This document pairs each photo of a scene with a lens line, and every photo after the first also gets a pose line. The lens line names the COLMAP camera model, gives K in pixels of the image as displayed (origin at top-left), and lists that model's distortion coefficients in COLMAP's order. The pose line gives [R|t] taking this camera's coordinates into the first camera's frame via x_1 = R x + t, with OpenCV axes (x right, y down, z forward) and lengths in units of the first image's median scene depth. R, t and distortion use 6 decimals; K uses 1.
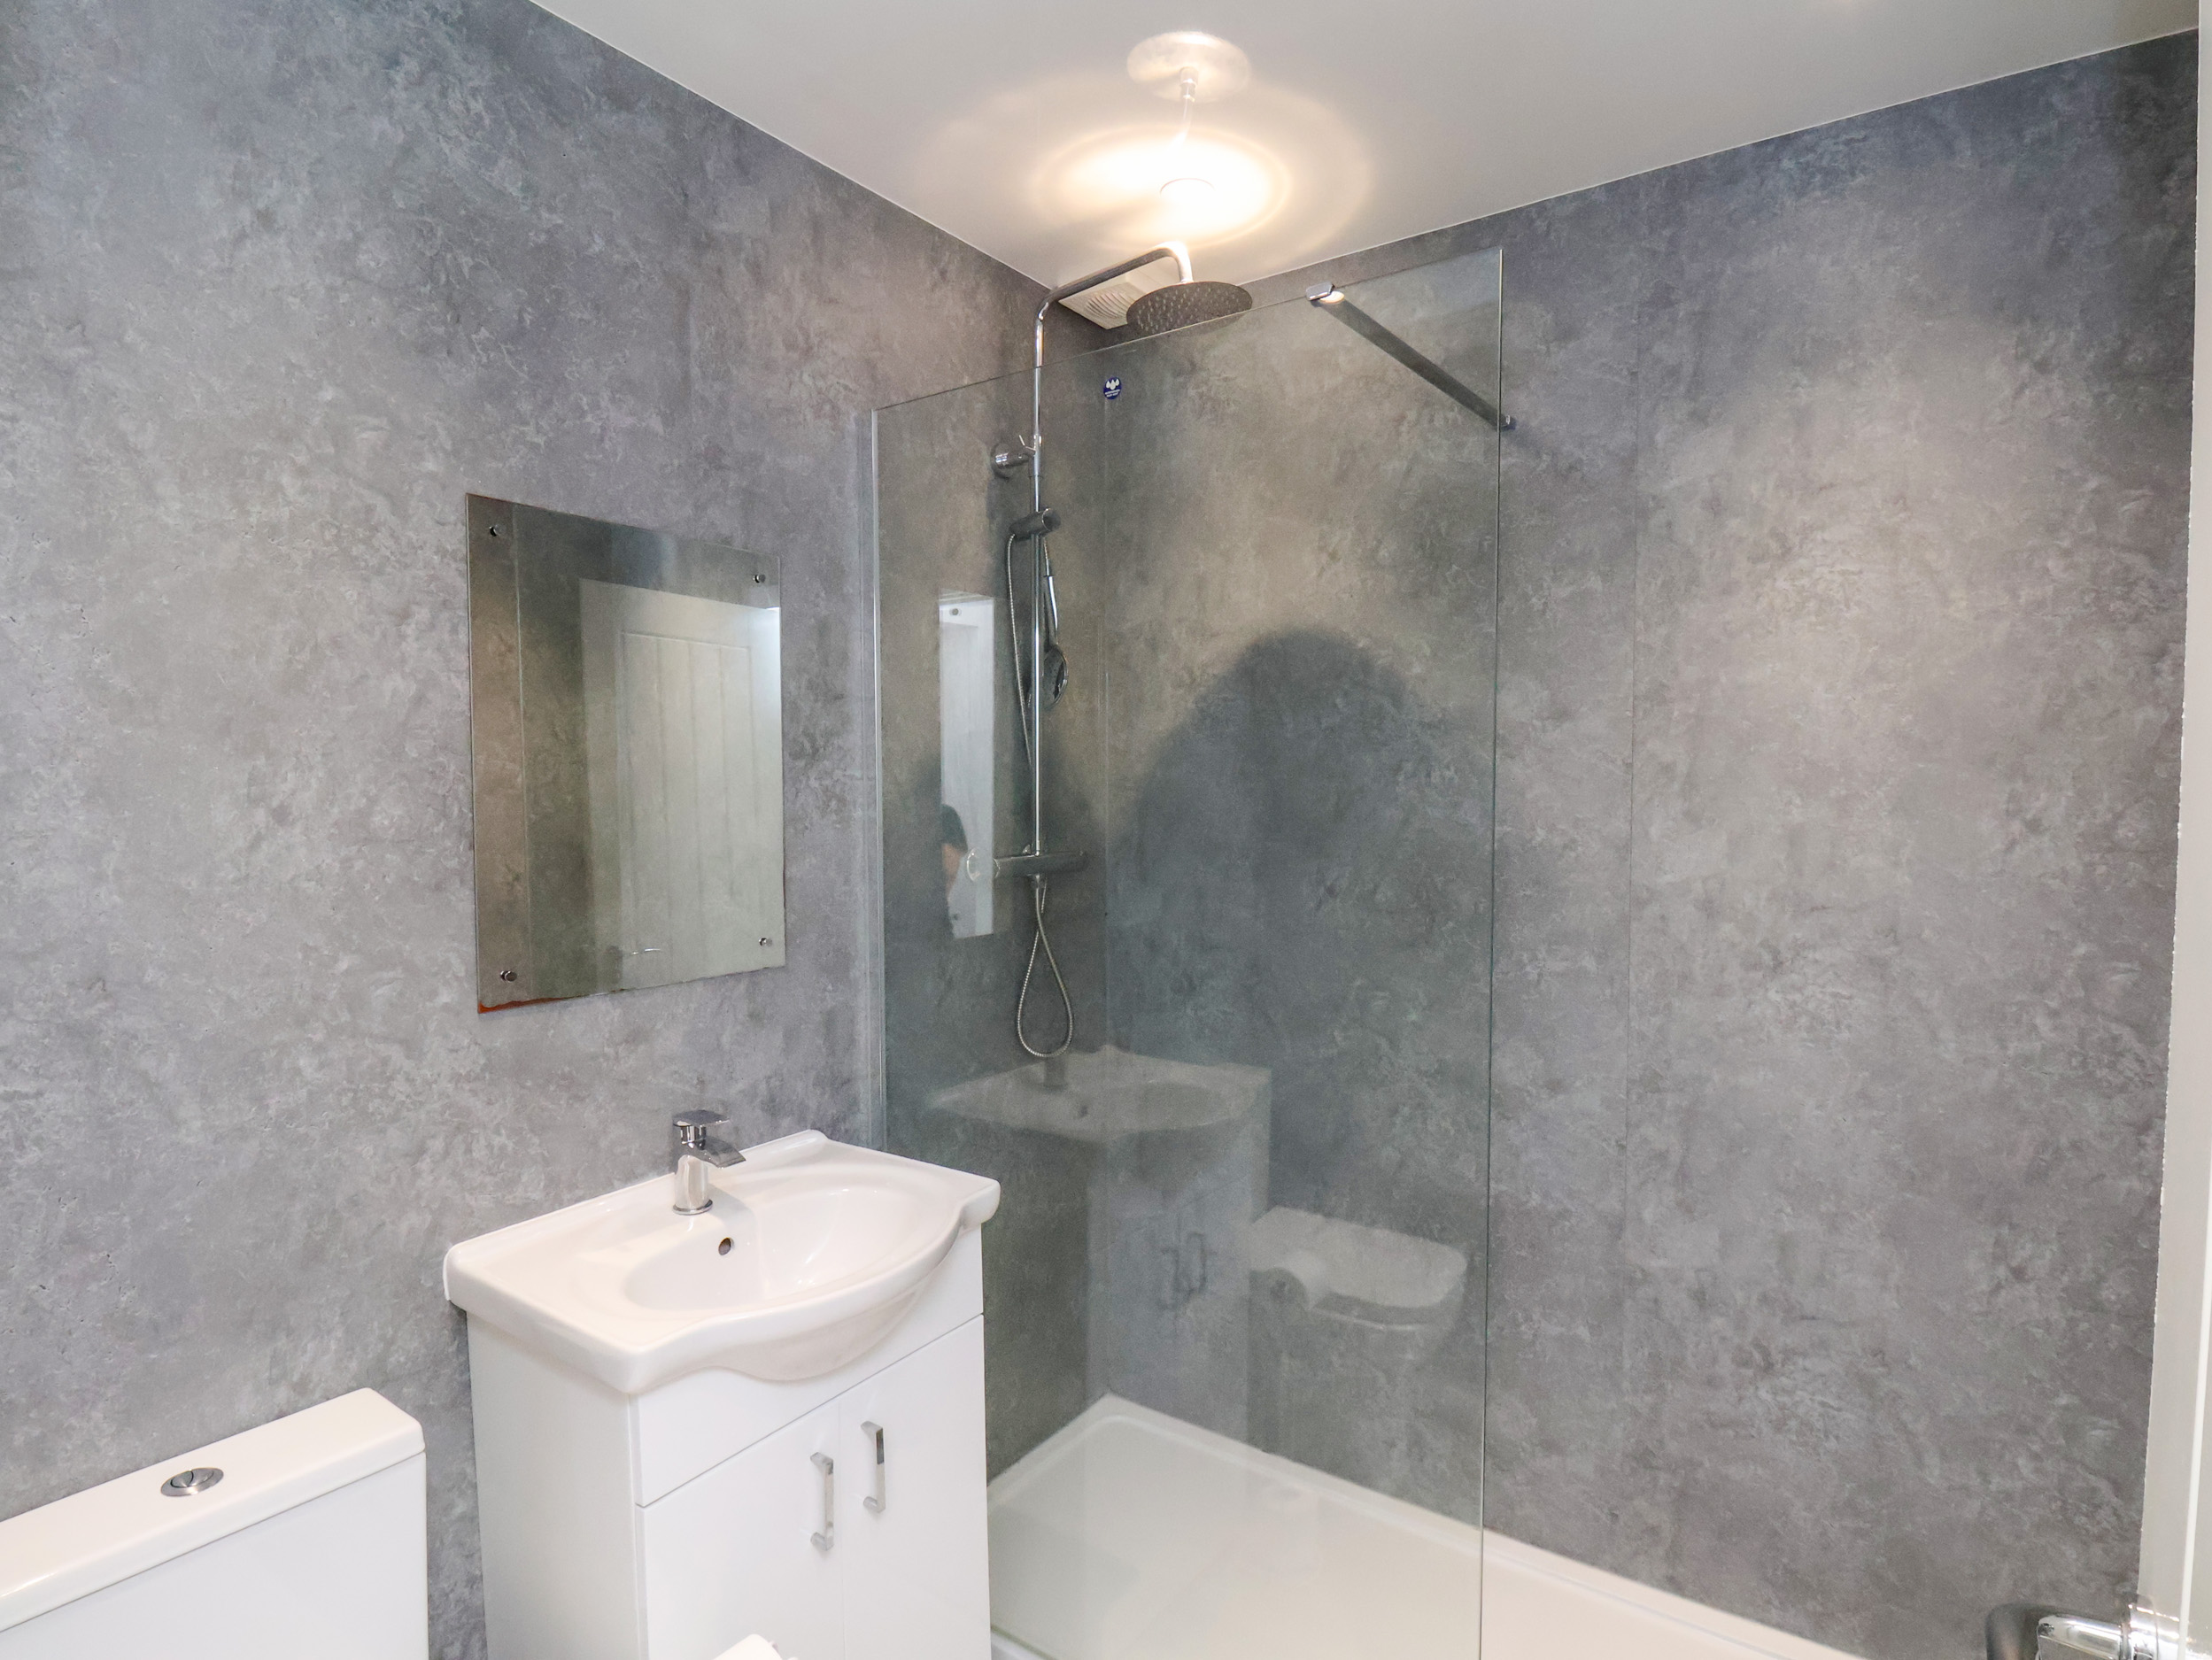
lens RADIAL K [[1212.1, 0, 1114.1], [0, 1212.1, 815.2], [0, 0, 1]] dist [0.001336, -0.014443]
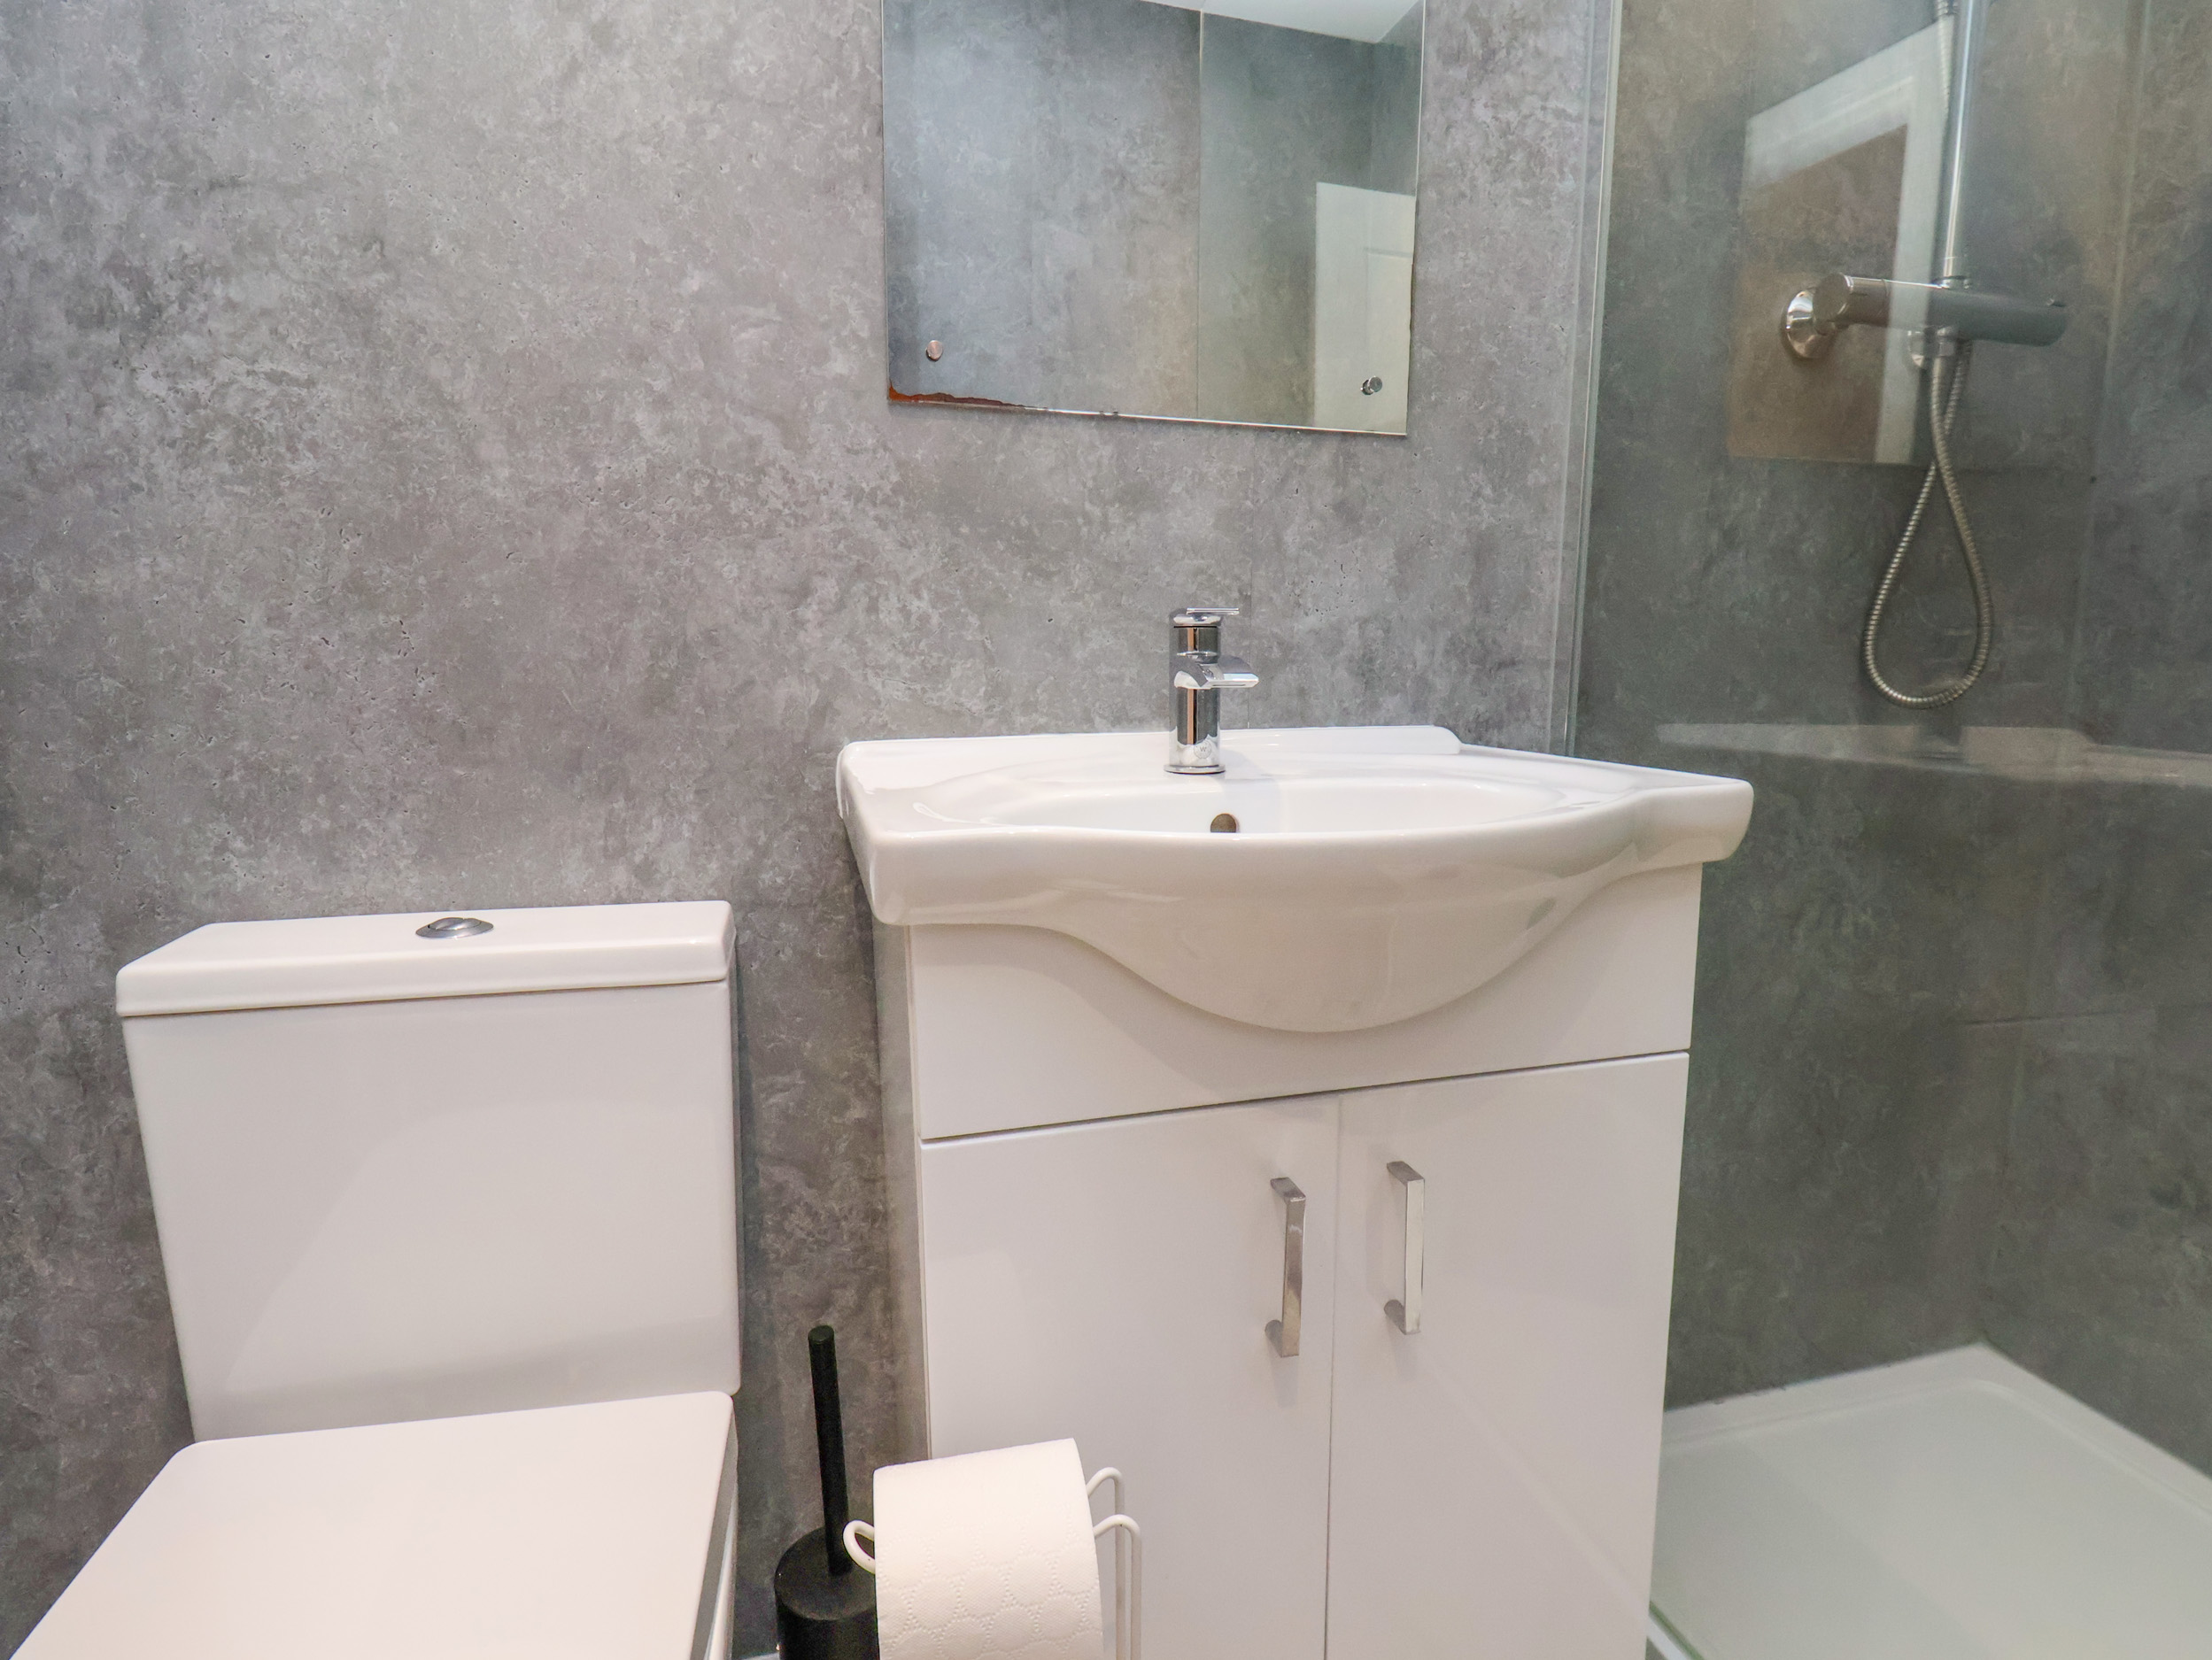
lens RADIAL K [[1212.1, 0, 1103.7], [0, 1212.1, 842.0], [0, 0, 1]] dist [0.001336, -0.014443]
pose [[0.773554, 0.109677, -0.624167, 0.008077], [-0.036014, 0.990927, 0.129489, 0.324398], [0.632706, -0.077688, 0.770485, 0.563351]]
